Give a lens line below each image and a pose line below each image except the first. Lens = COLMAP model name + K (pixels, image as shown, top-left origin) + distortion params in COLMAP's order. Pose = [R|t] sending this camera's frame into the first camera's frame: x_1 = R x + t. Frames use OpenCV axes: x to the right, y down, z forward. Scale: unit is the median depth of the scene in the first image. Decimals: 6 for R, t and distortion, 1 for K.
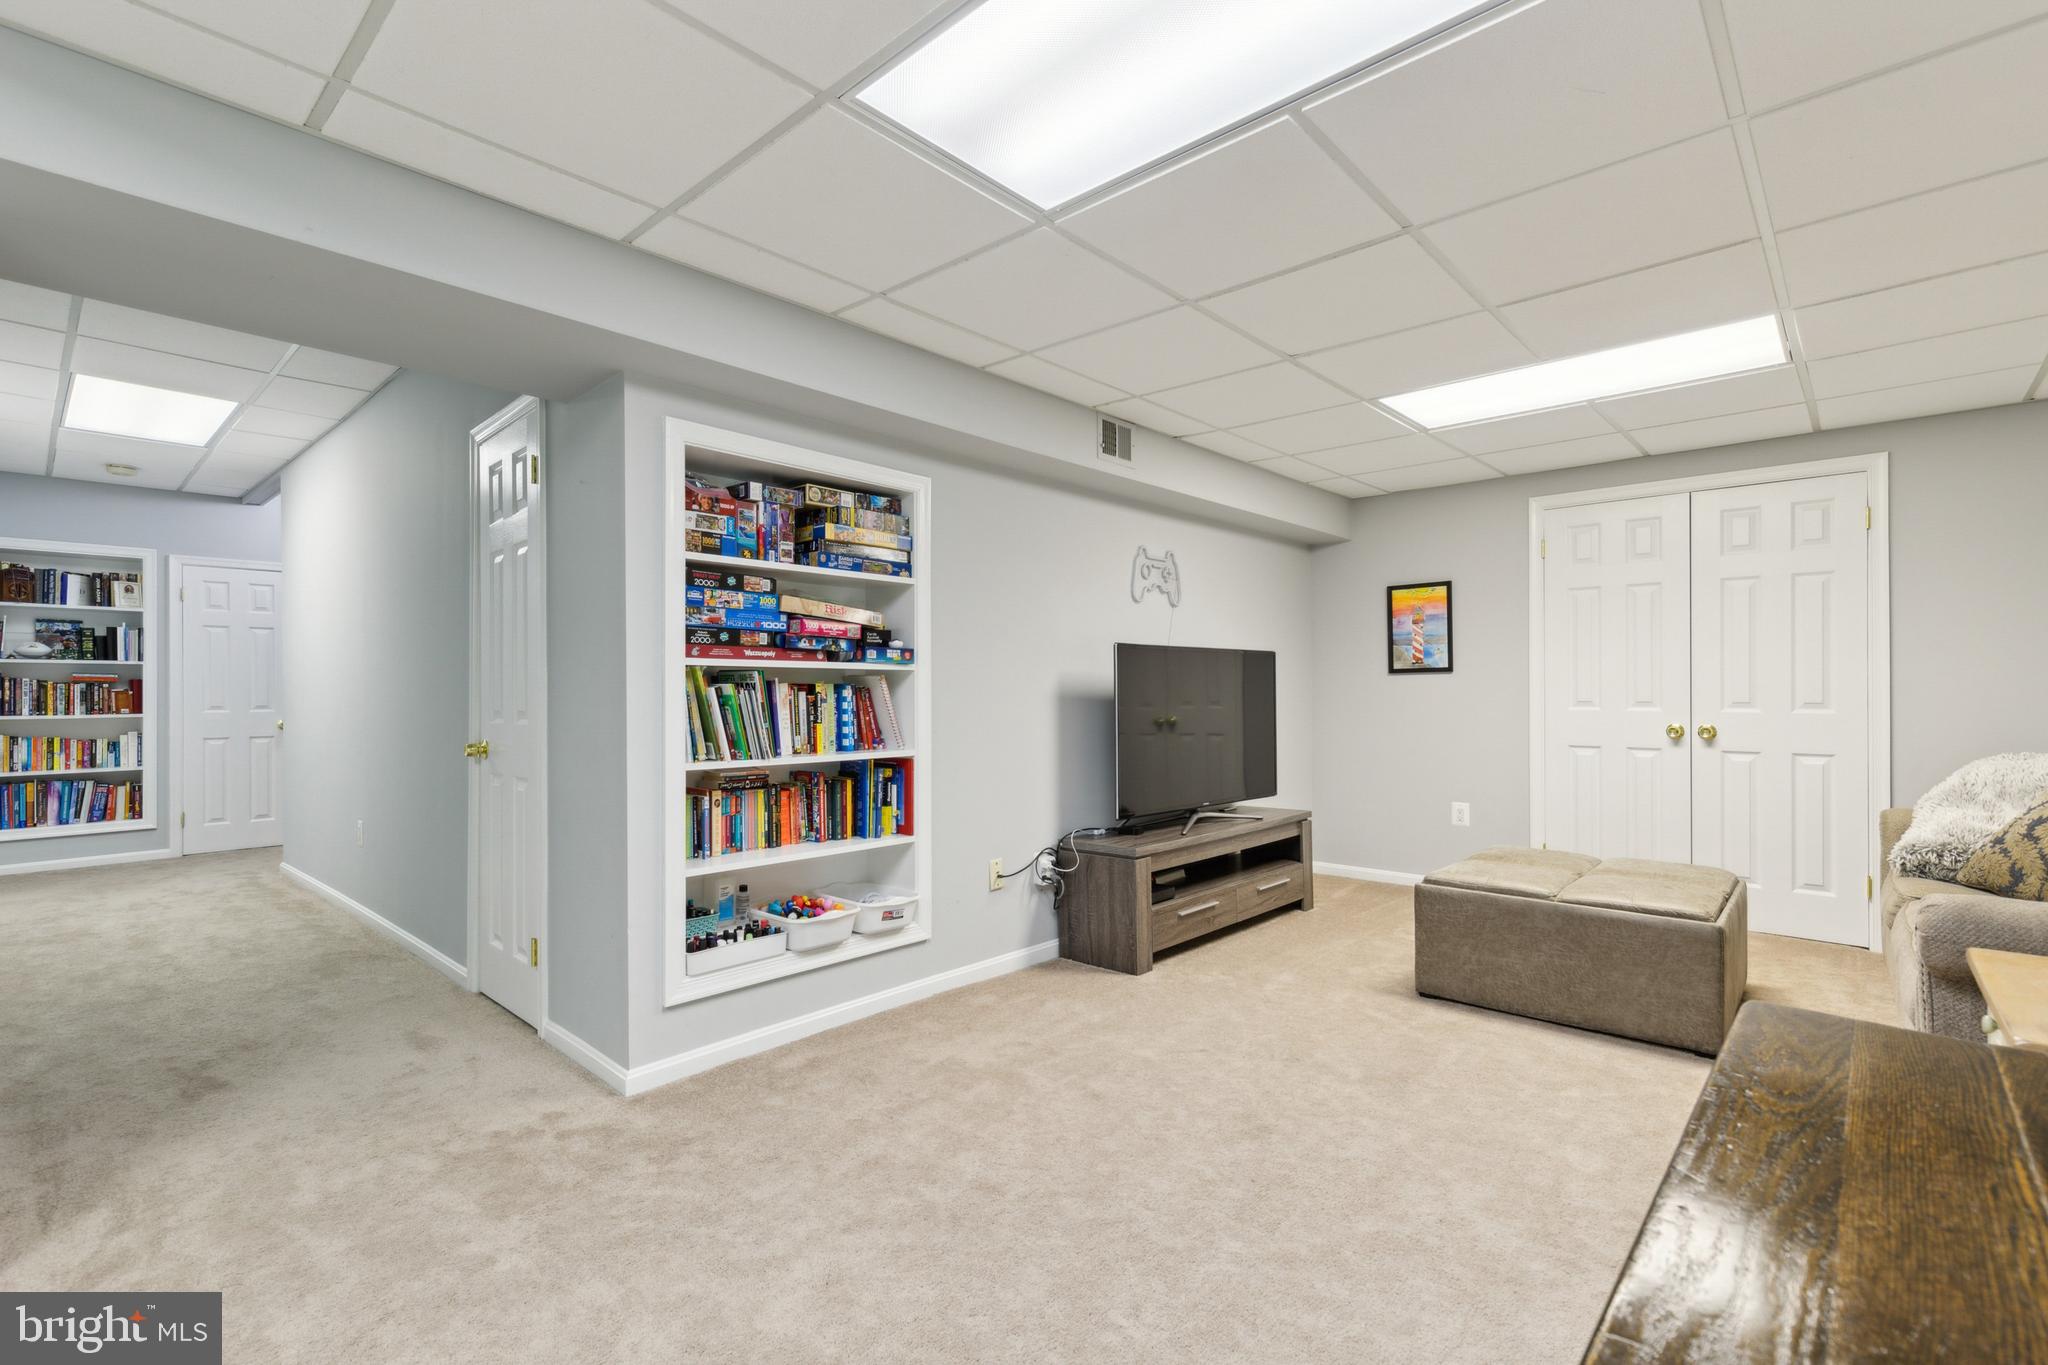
lens RADIAL K [[930.0, 0, 1017.4], [0, 930.0, 687.5], [0, 0, 1]] dist [0.004670, -0.001219]
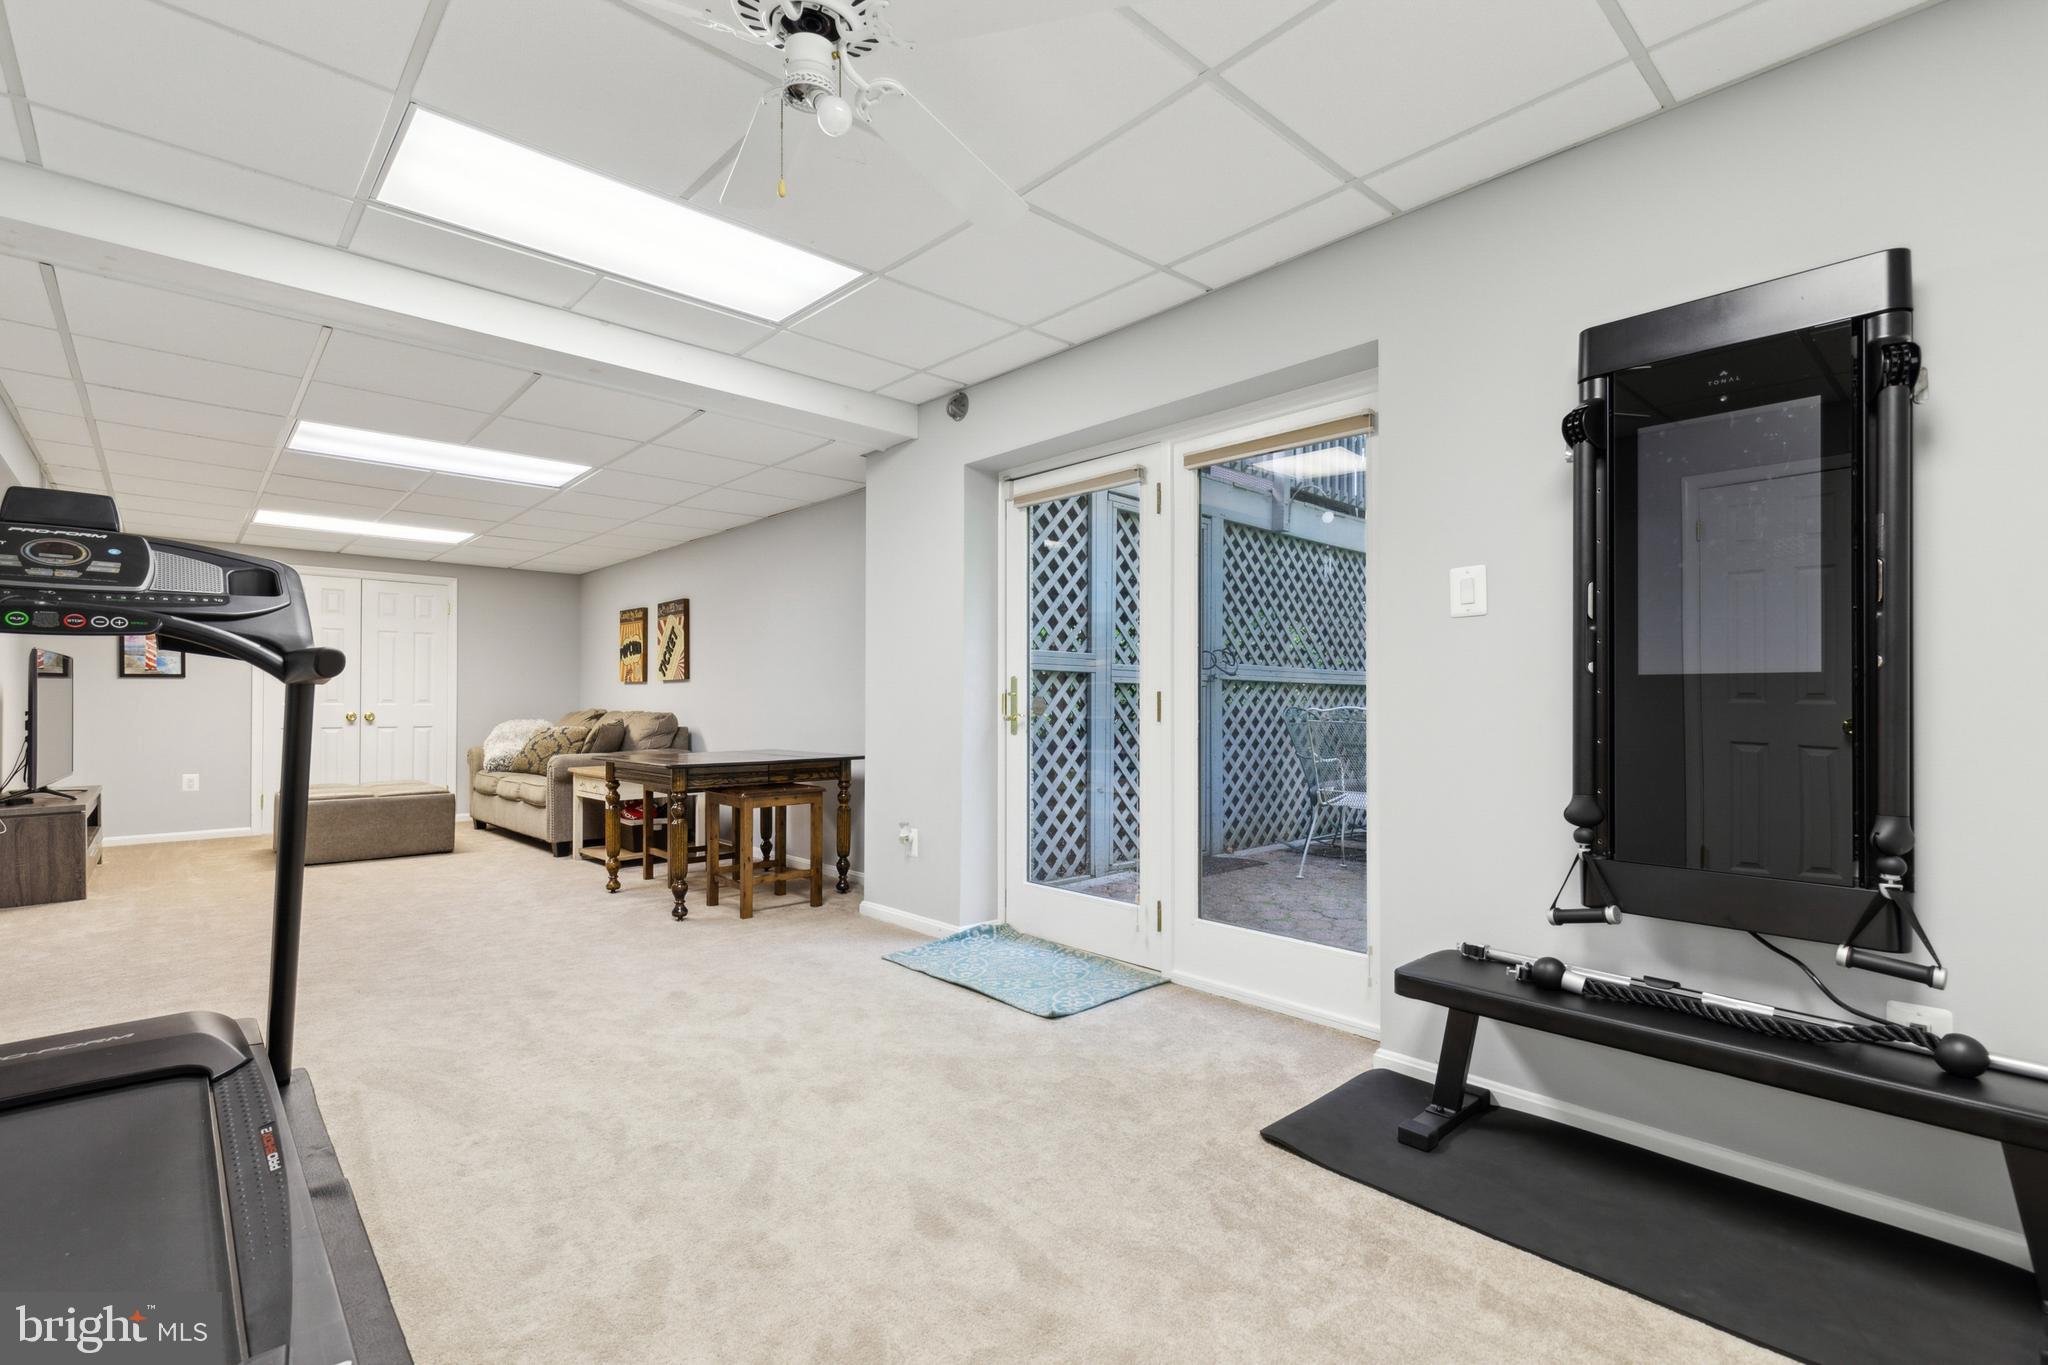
lens RADIAL K [[930.0, 0, 1018.4], [0, 930.0, 693.0], [0, 0, 1]] dist [0.004670, -0.001219]
pose [[0.082745, 0.013030, 0.996486, -0.786141], [-0.006645, 0.999900, -0.012523, 0.014447], [-0.996549, -0.005585, 0.082823, -0.318466]]
